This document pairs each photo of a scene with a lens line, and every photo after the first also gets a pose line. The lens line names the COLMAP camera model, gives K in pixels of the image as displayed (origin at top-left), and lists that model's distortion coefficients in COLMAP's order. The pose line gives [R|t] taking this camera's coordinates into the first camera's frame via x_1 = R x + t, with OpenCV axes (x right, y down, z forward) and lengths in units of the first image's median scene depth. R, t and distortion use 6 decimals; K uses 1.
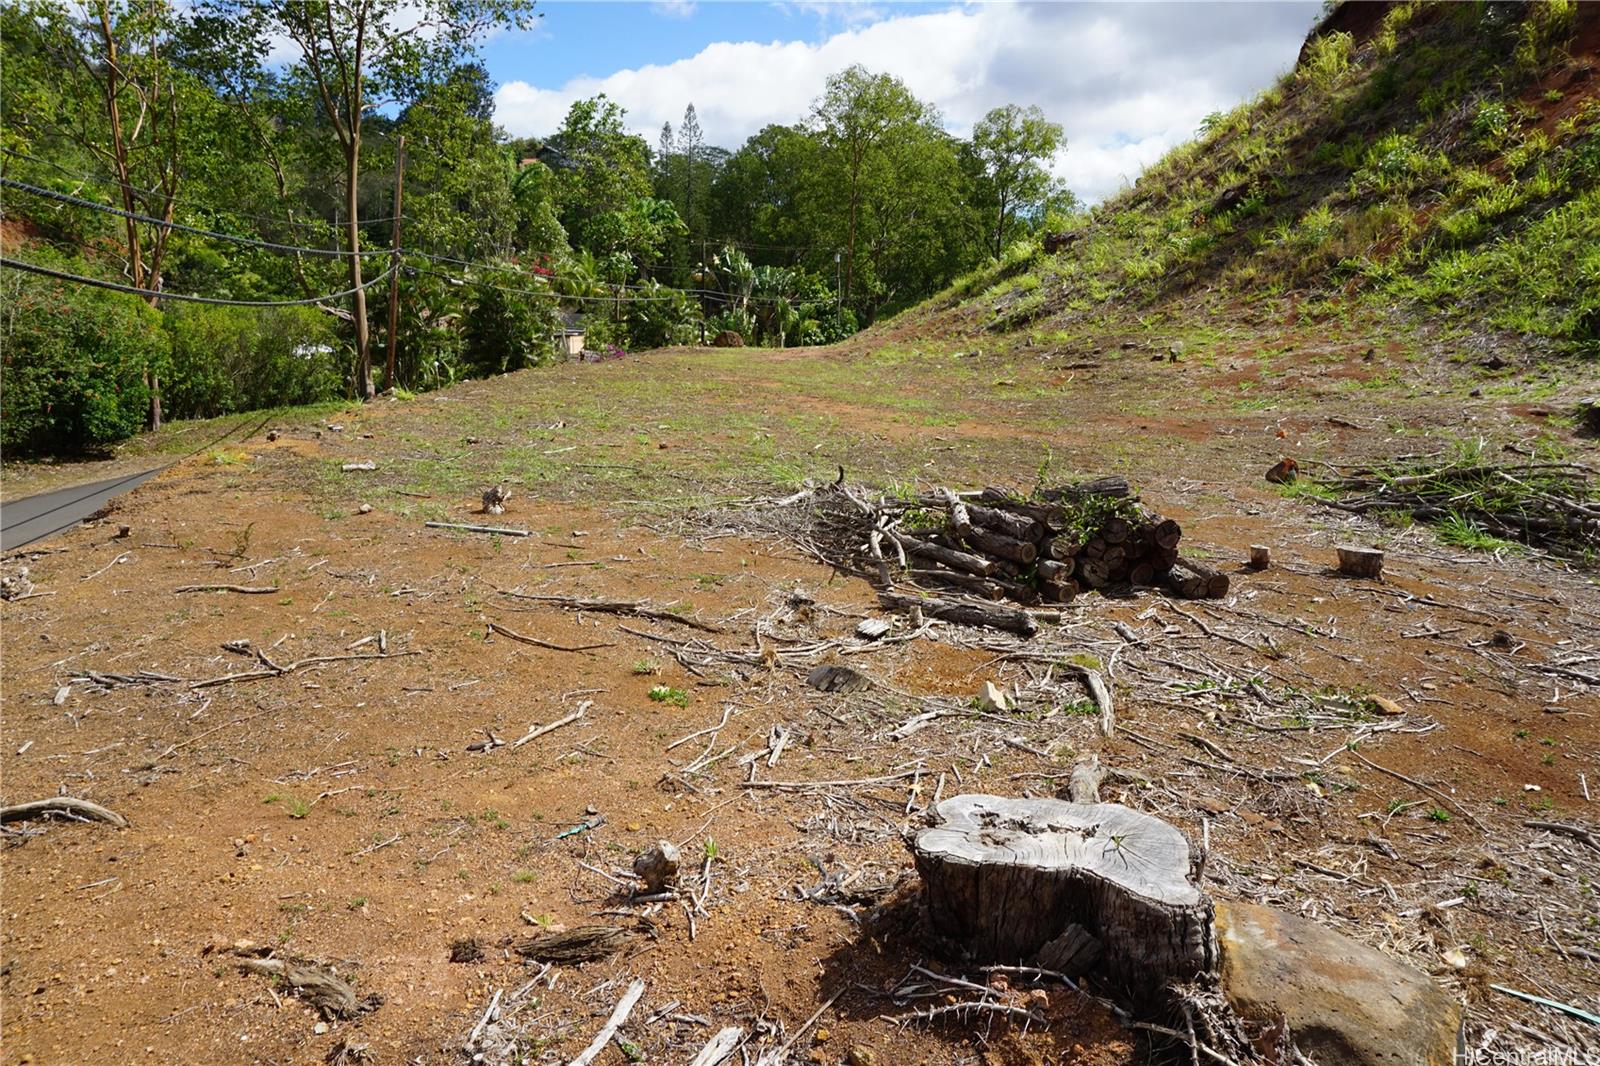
lens RADIAL K [[1120.9, 0, 800.9], [0, 1120.9, 533.0], [0, 0, 1]] dist [-0.029592, 0.001661]
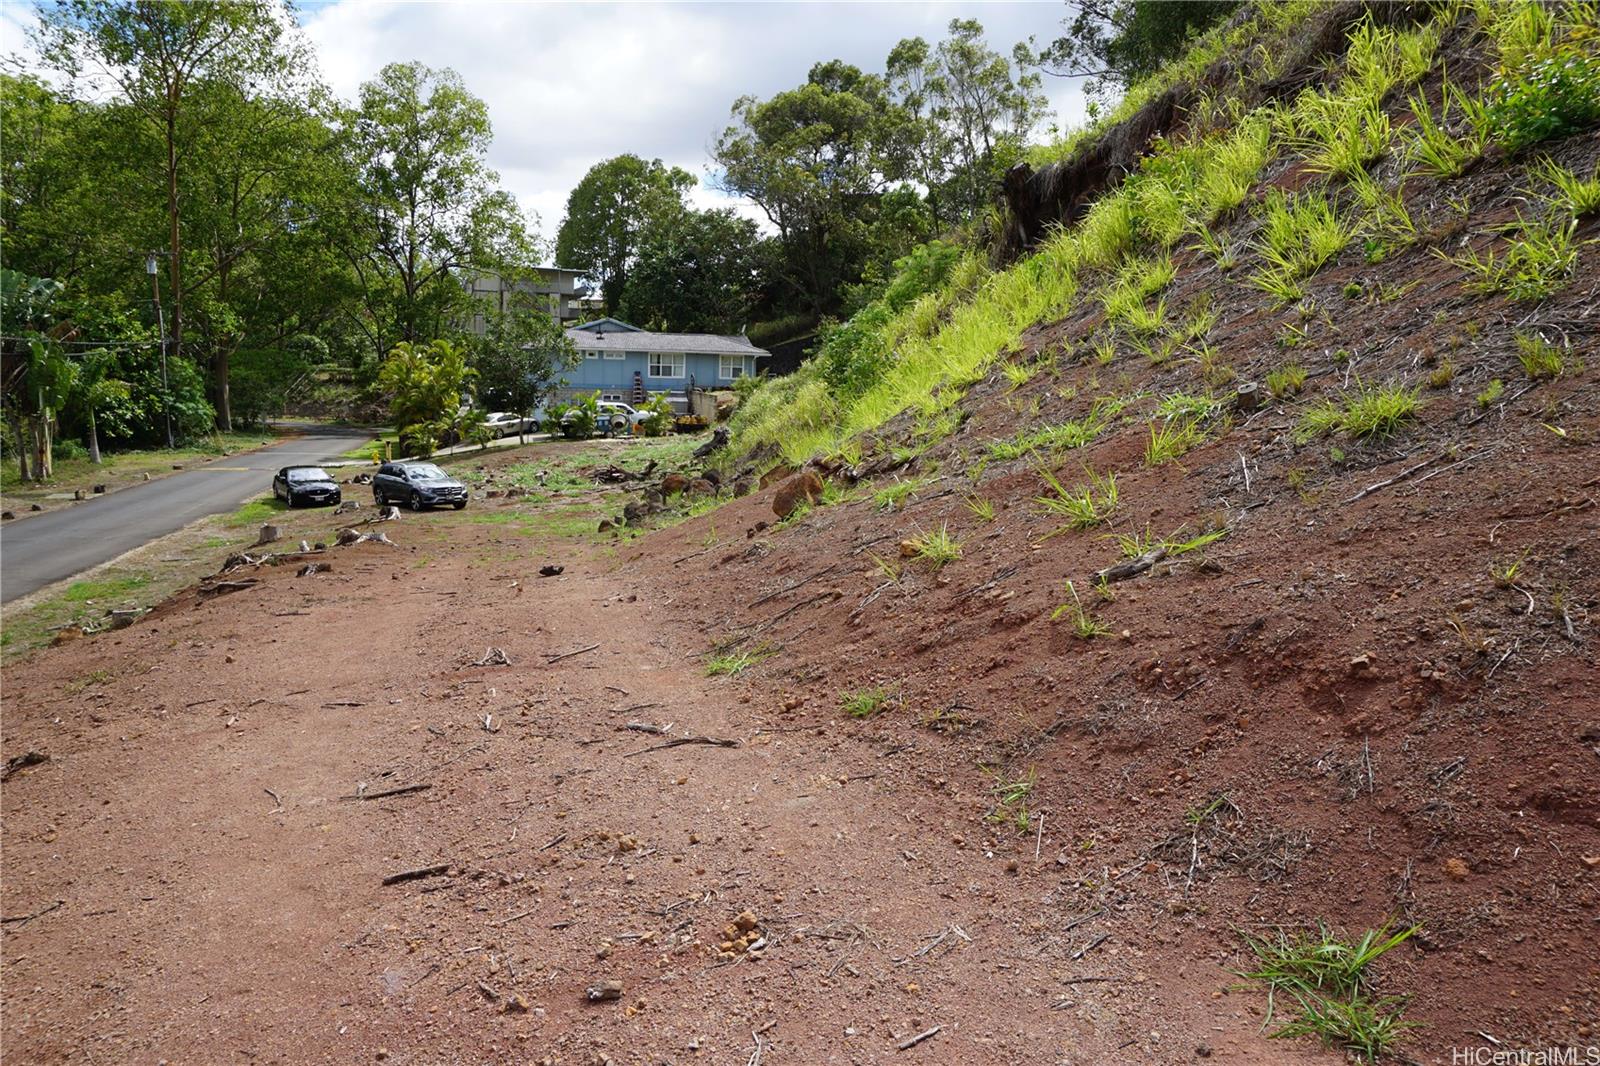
lens RADIAL K [[1120.9, 0, 799.4], [0, 1120.9, 530.5], [0, 0, 1]] dist [-0.029592, 0.001661]
pose [[0.847812, -0.088891, 0.522794, 0.004003], [0.111005, 0.993758, -0.011047, -0.063117], [-0.518549, 0.067399, 0.852388, 0.317934]]
